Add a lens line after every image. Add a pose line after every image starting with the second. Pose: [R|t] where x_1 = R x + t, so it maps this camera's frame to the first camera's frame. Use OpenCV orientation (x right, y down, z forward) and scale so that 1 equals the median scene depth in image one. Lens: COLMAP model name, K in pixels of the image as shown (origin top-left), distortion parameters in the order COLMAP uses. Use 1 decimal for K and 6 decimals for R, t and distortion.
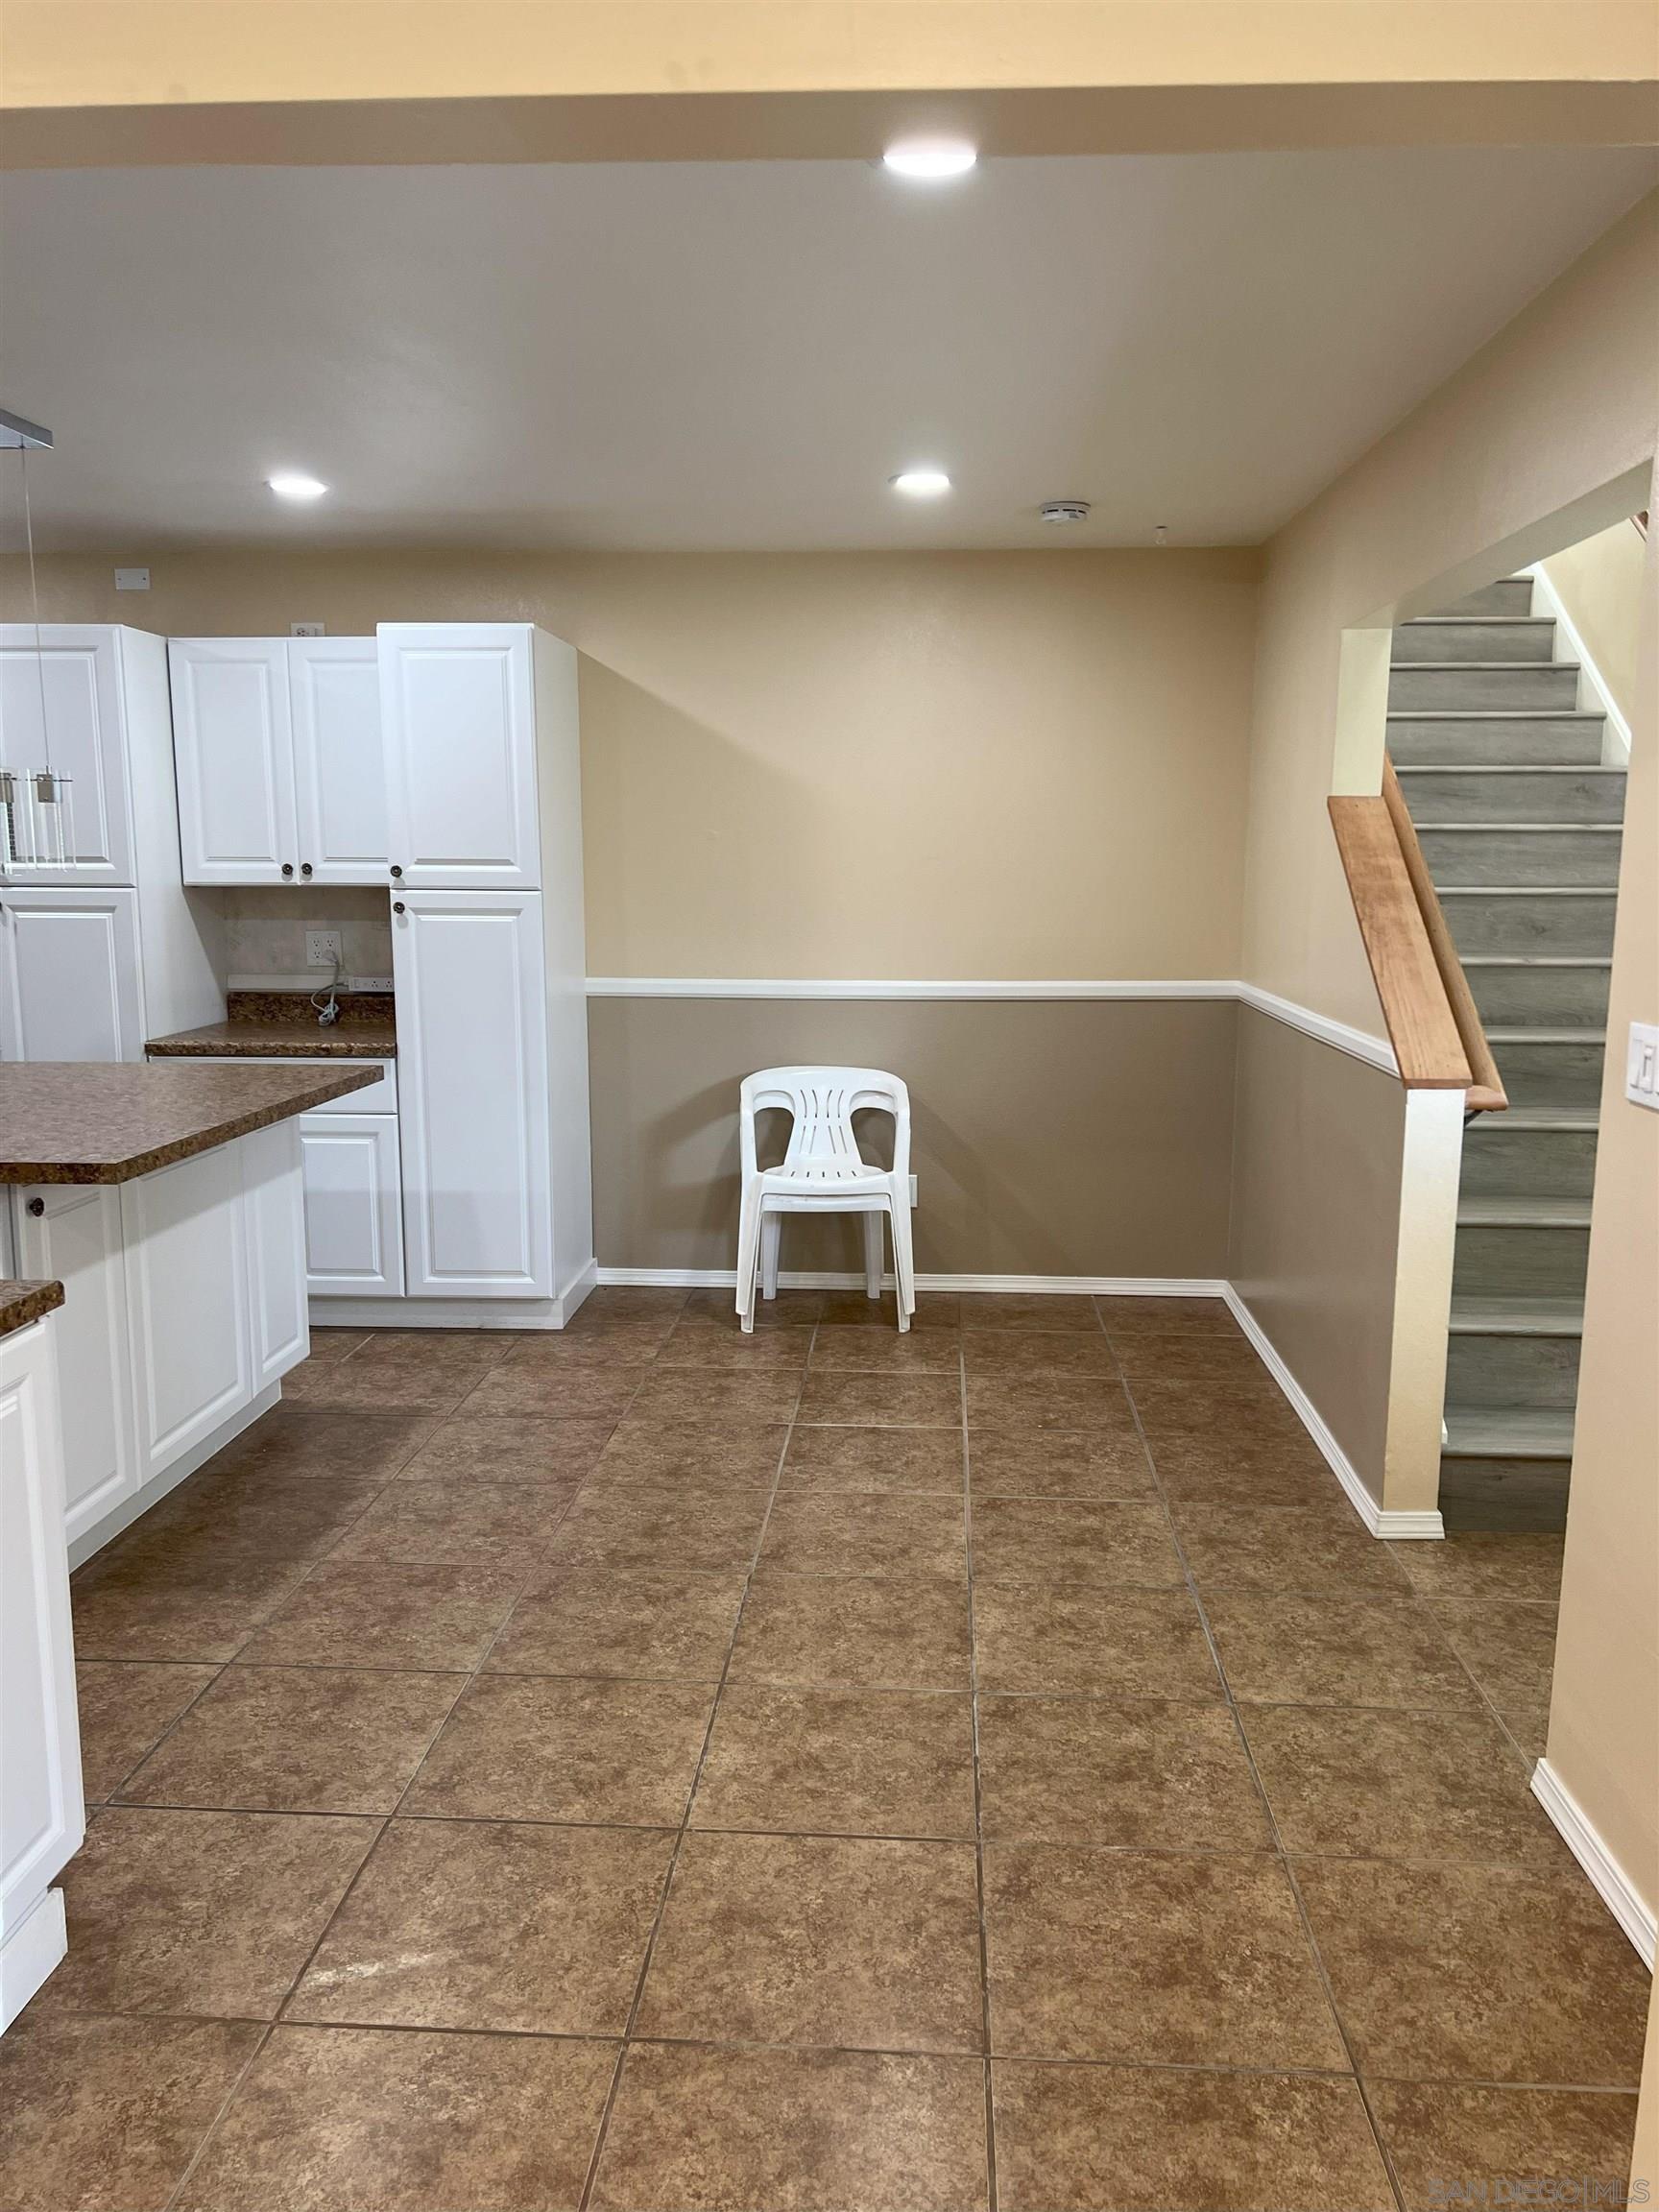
lens RADIAL K [[1659.0, 0, 829.5], [0, 1659.0, 1106.0], [0, 0, 1]] dist [0.019847, -0.075276]
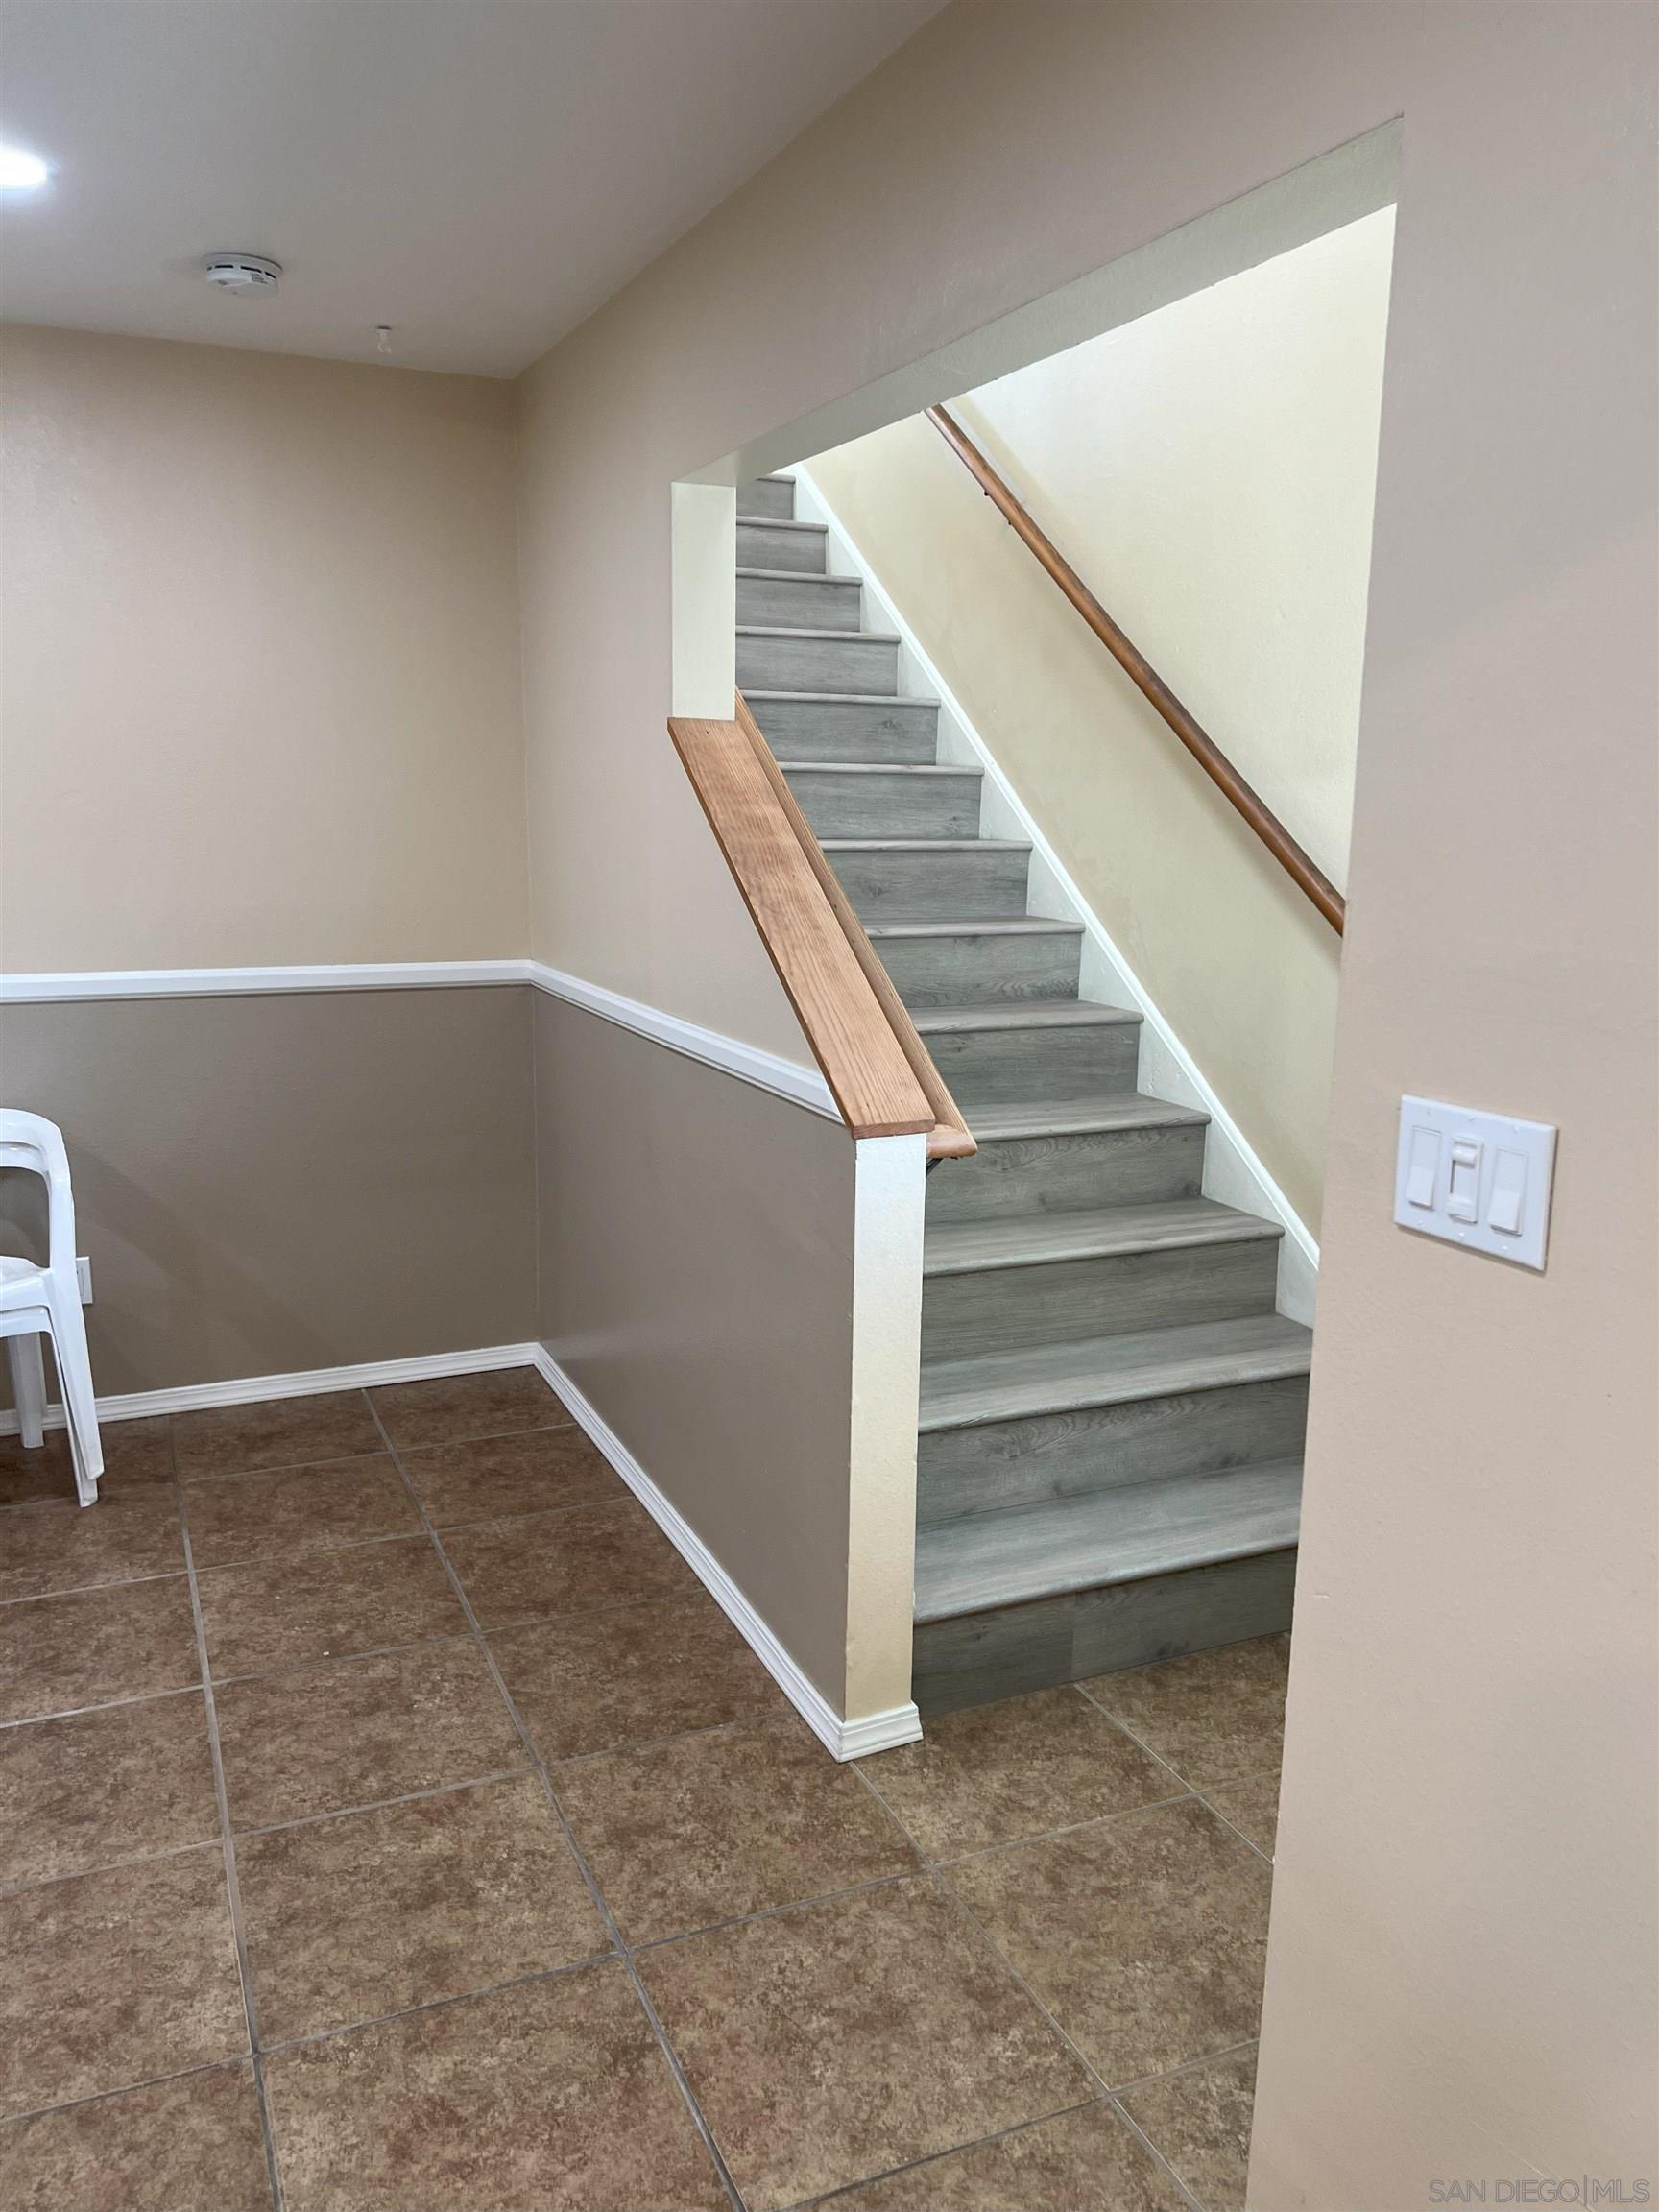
lens RADIAL K [[1641.9, 0, 831.5], [0, 1641.9, 1125.2], [0, 0, 1]] dist [0.074343, -0.080261]
pose [[0.884247, -0.081825, 0.459796, 0.017000], [0.059113, 0.996223, 0.063605, -0.051792], [-0.463264, -0.029063, 0.885744, 0.329263]]
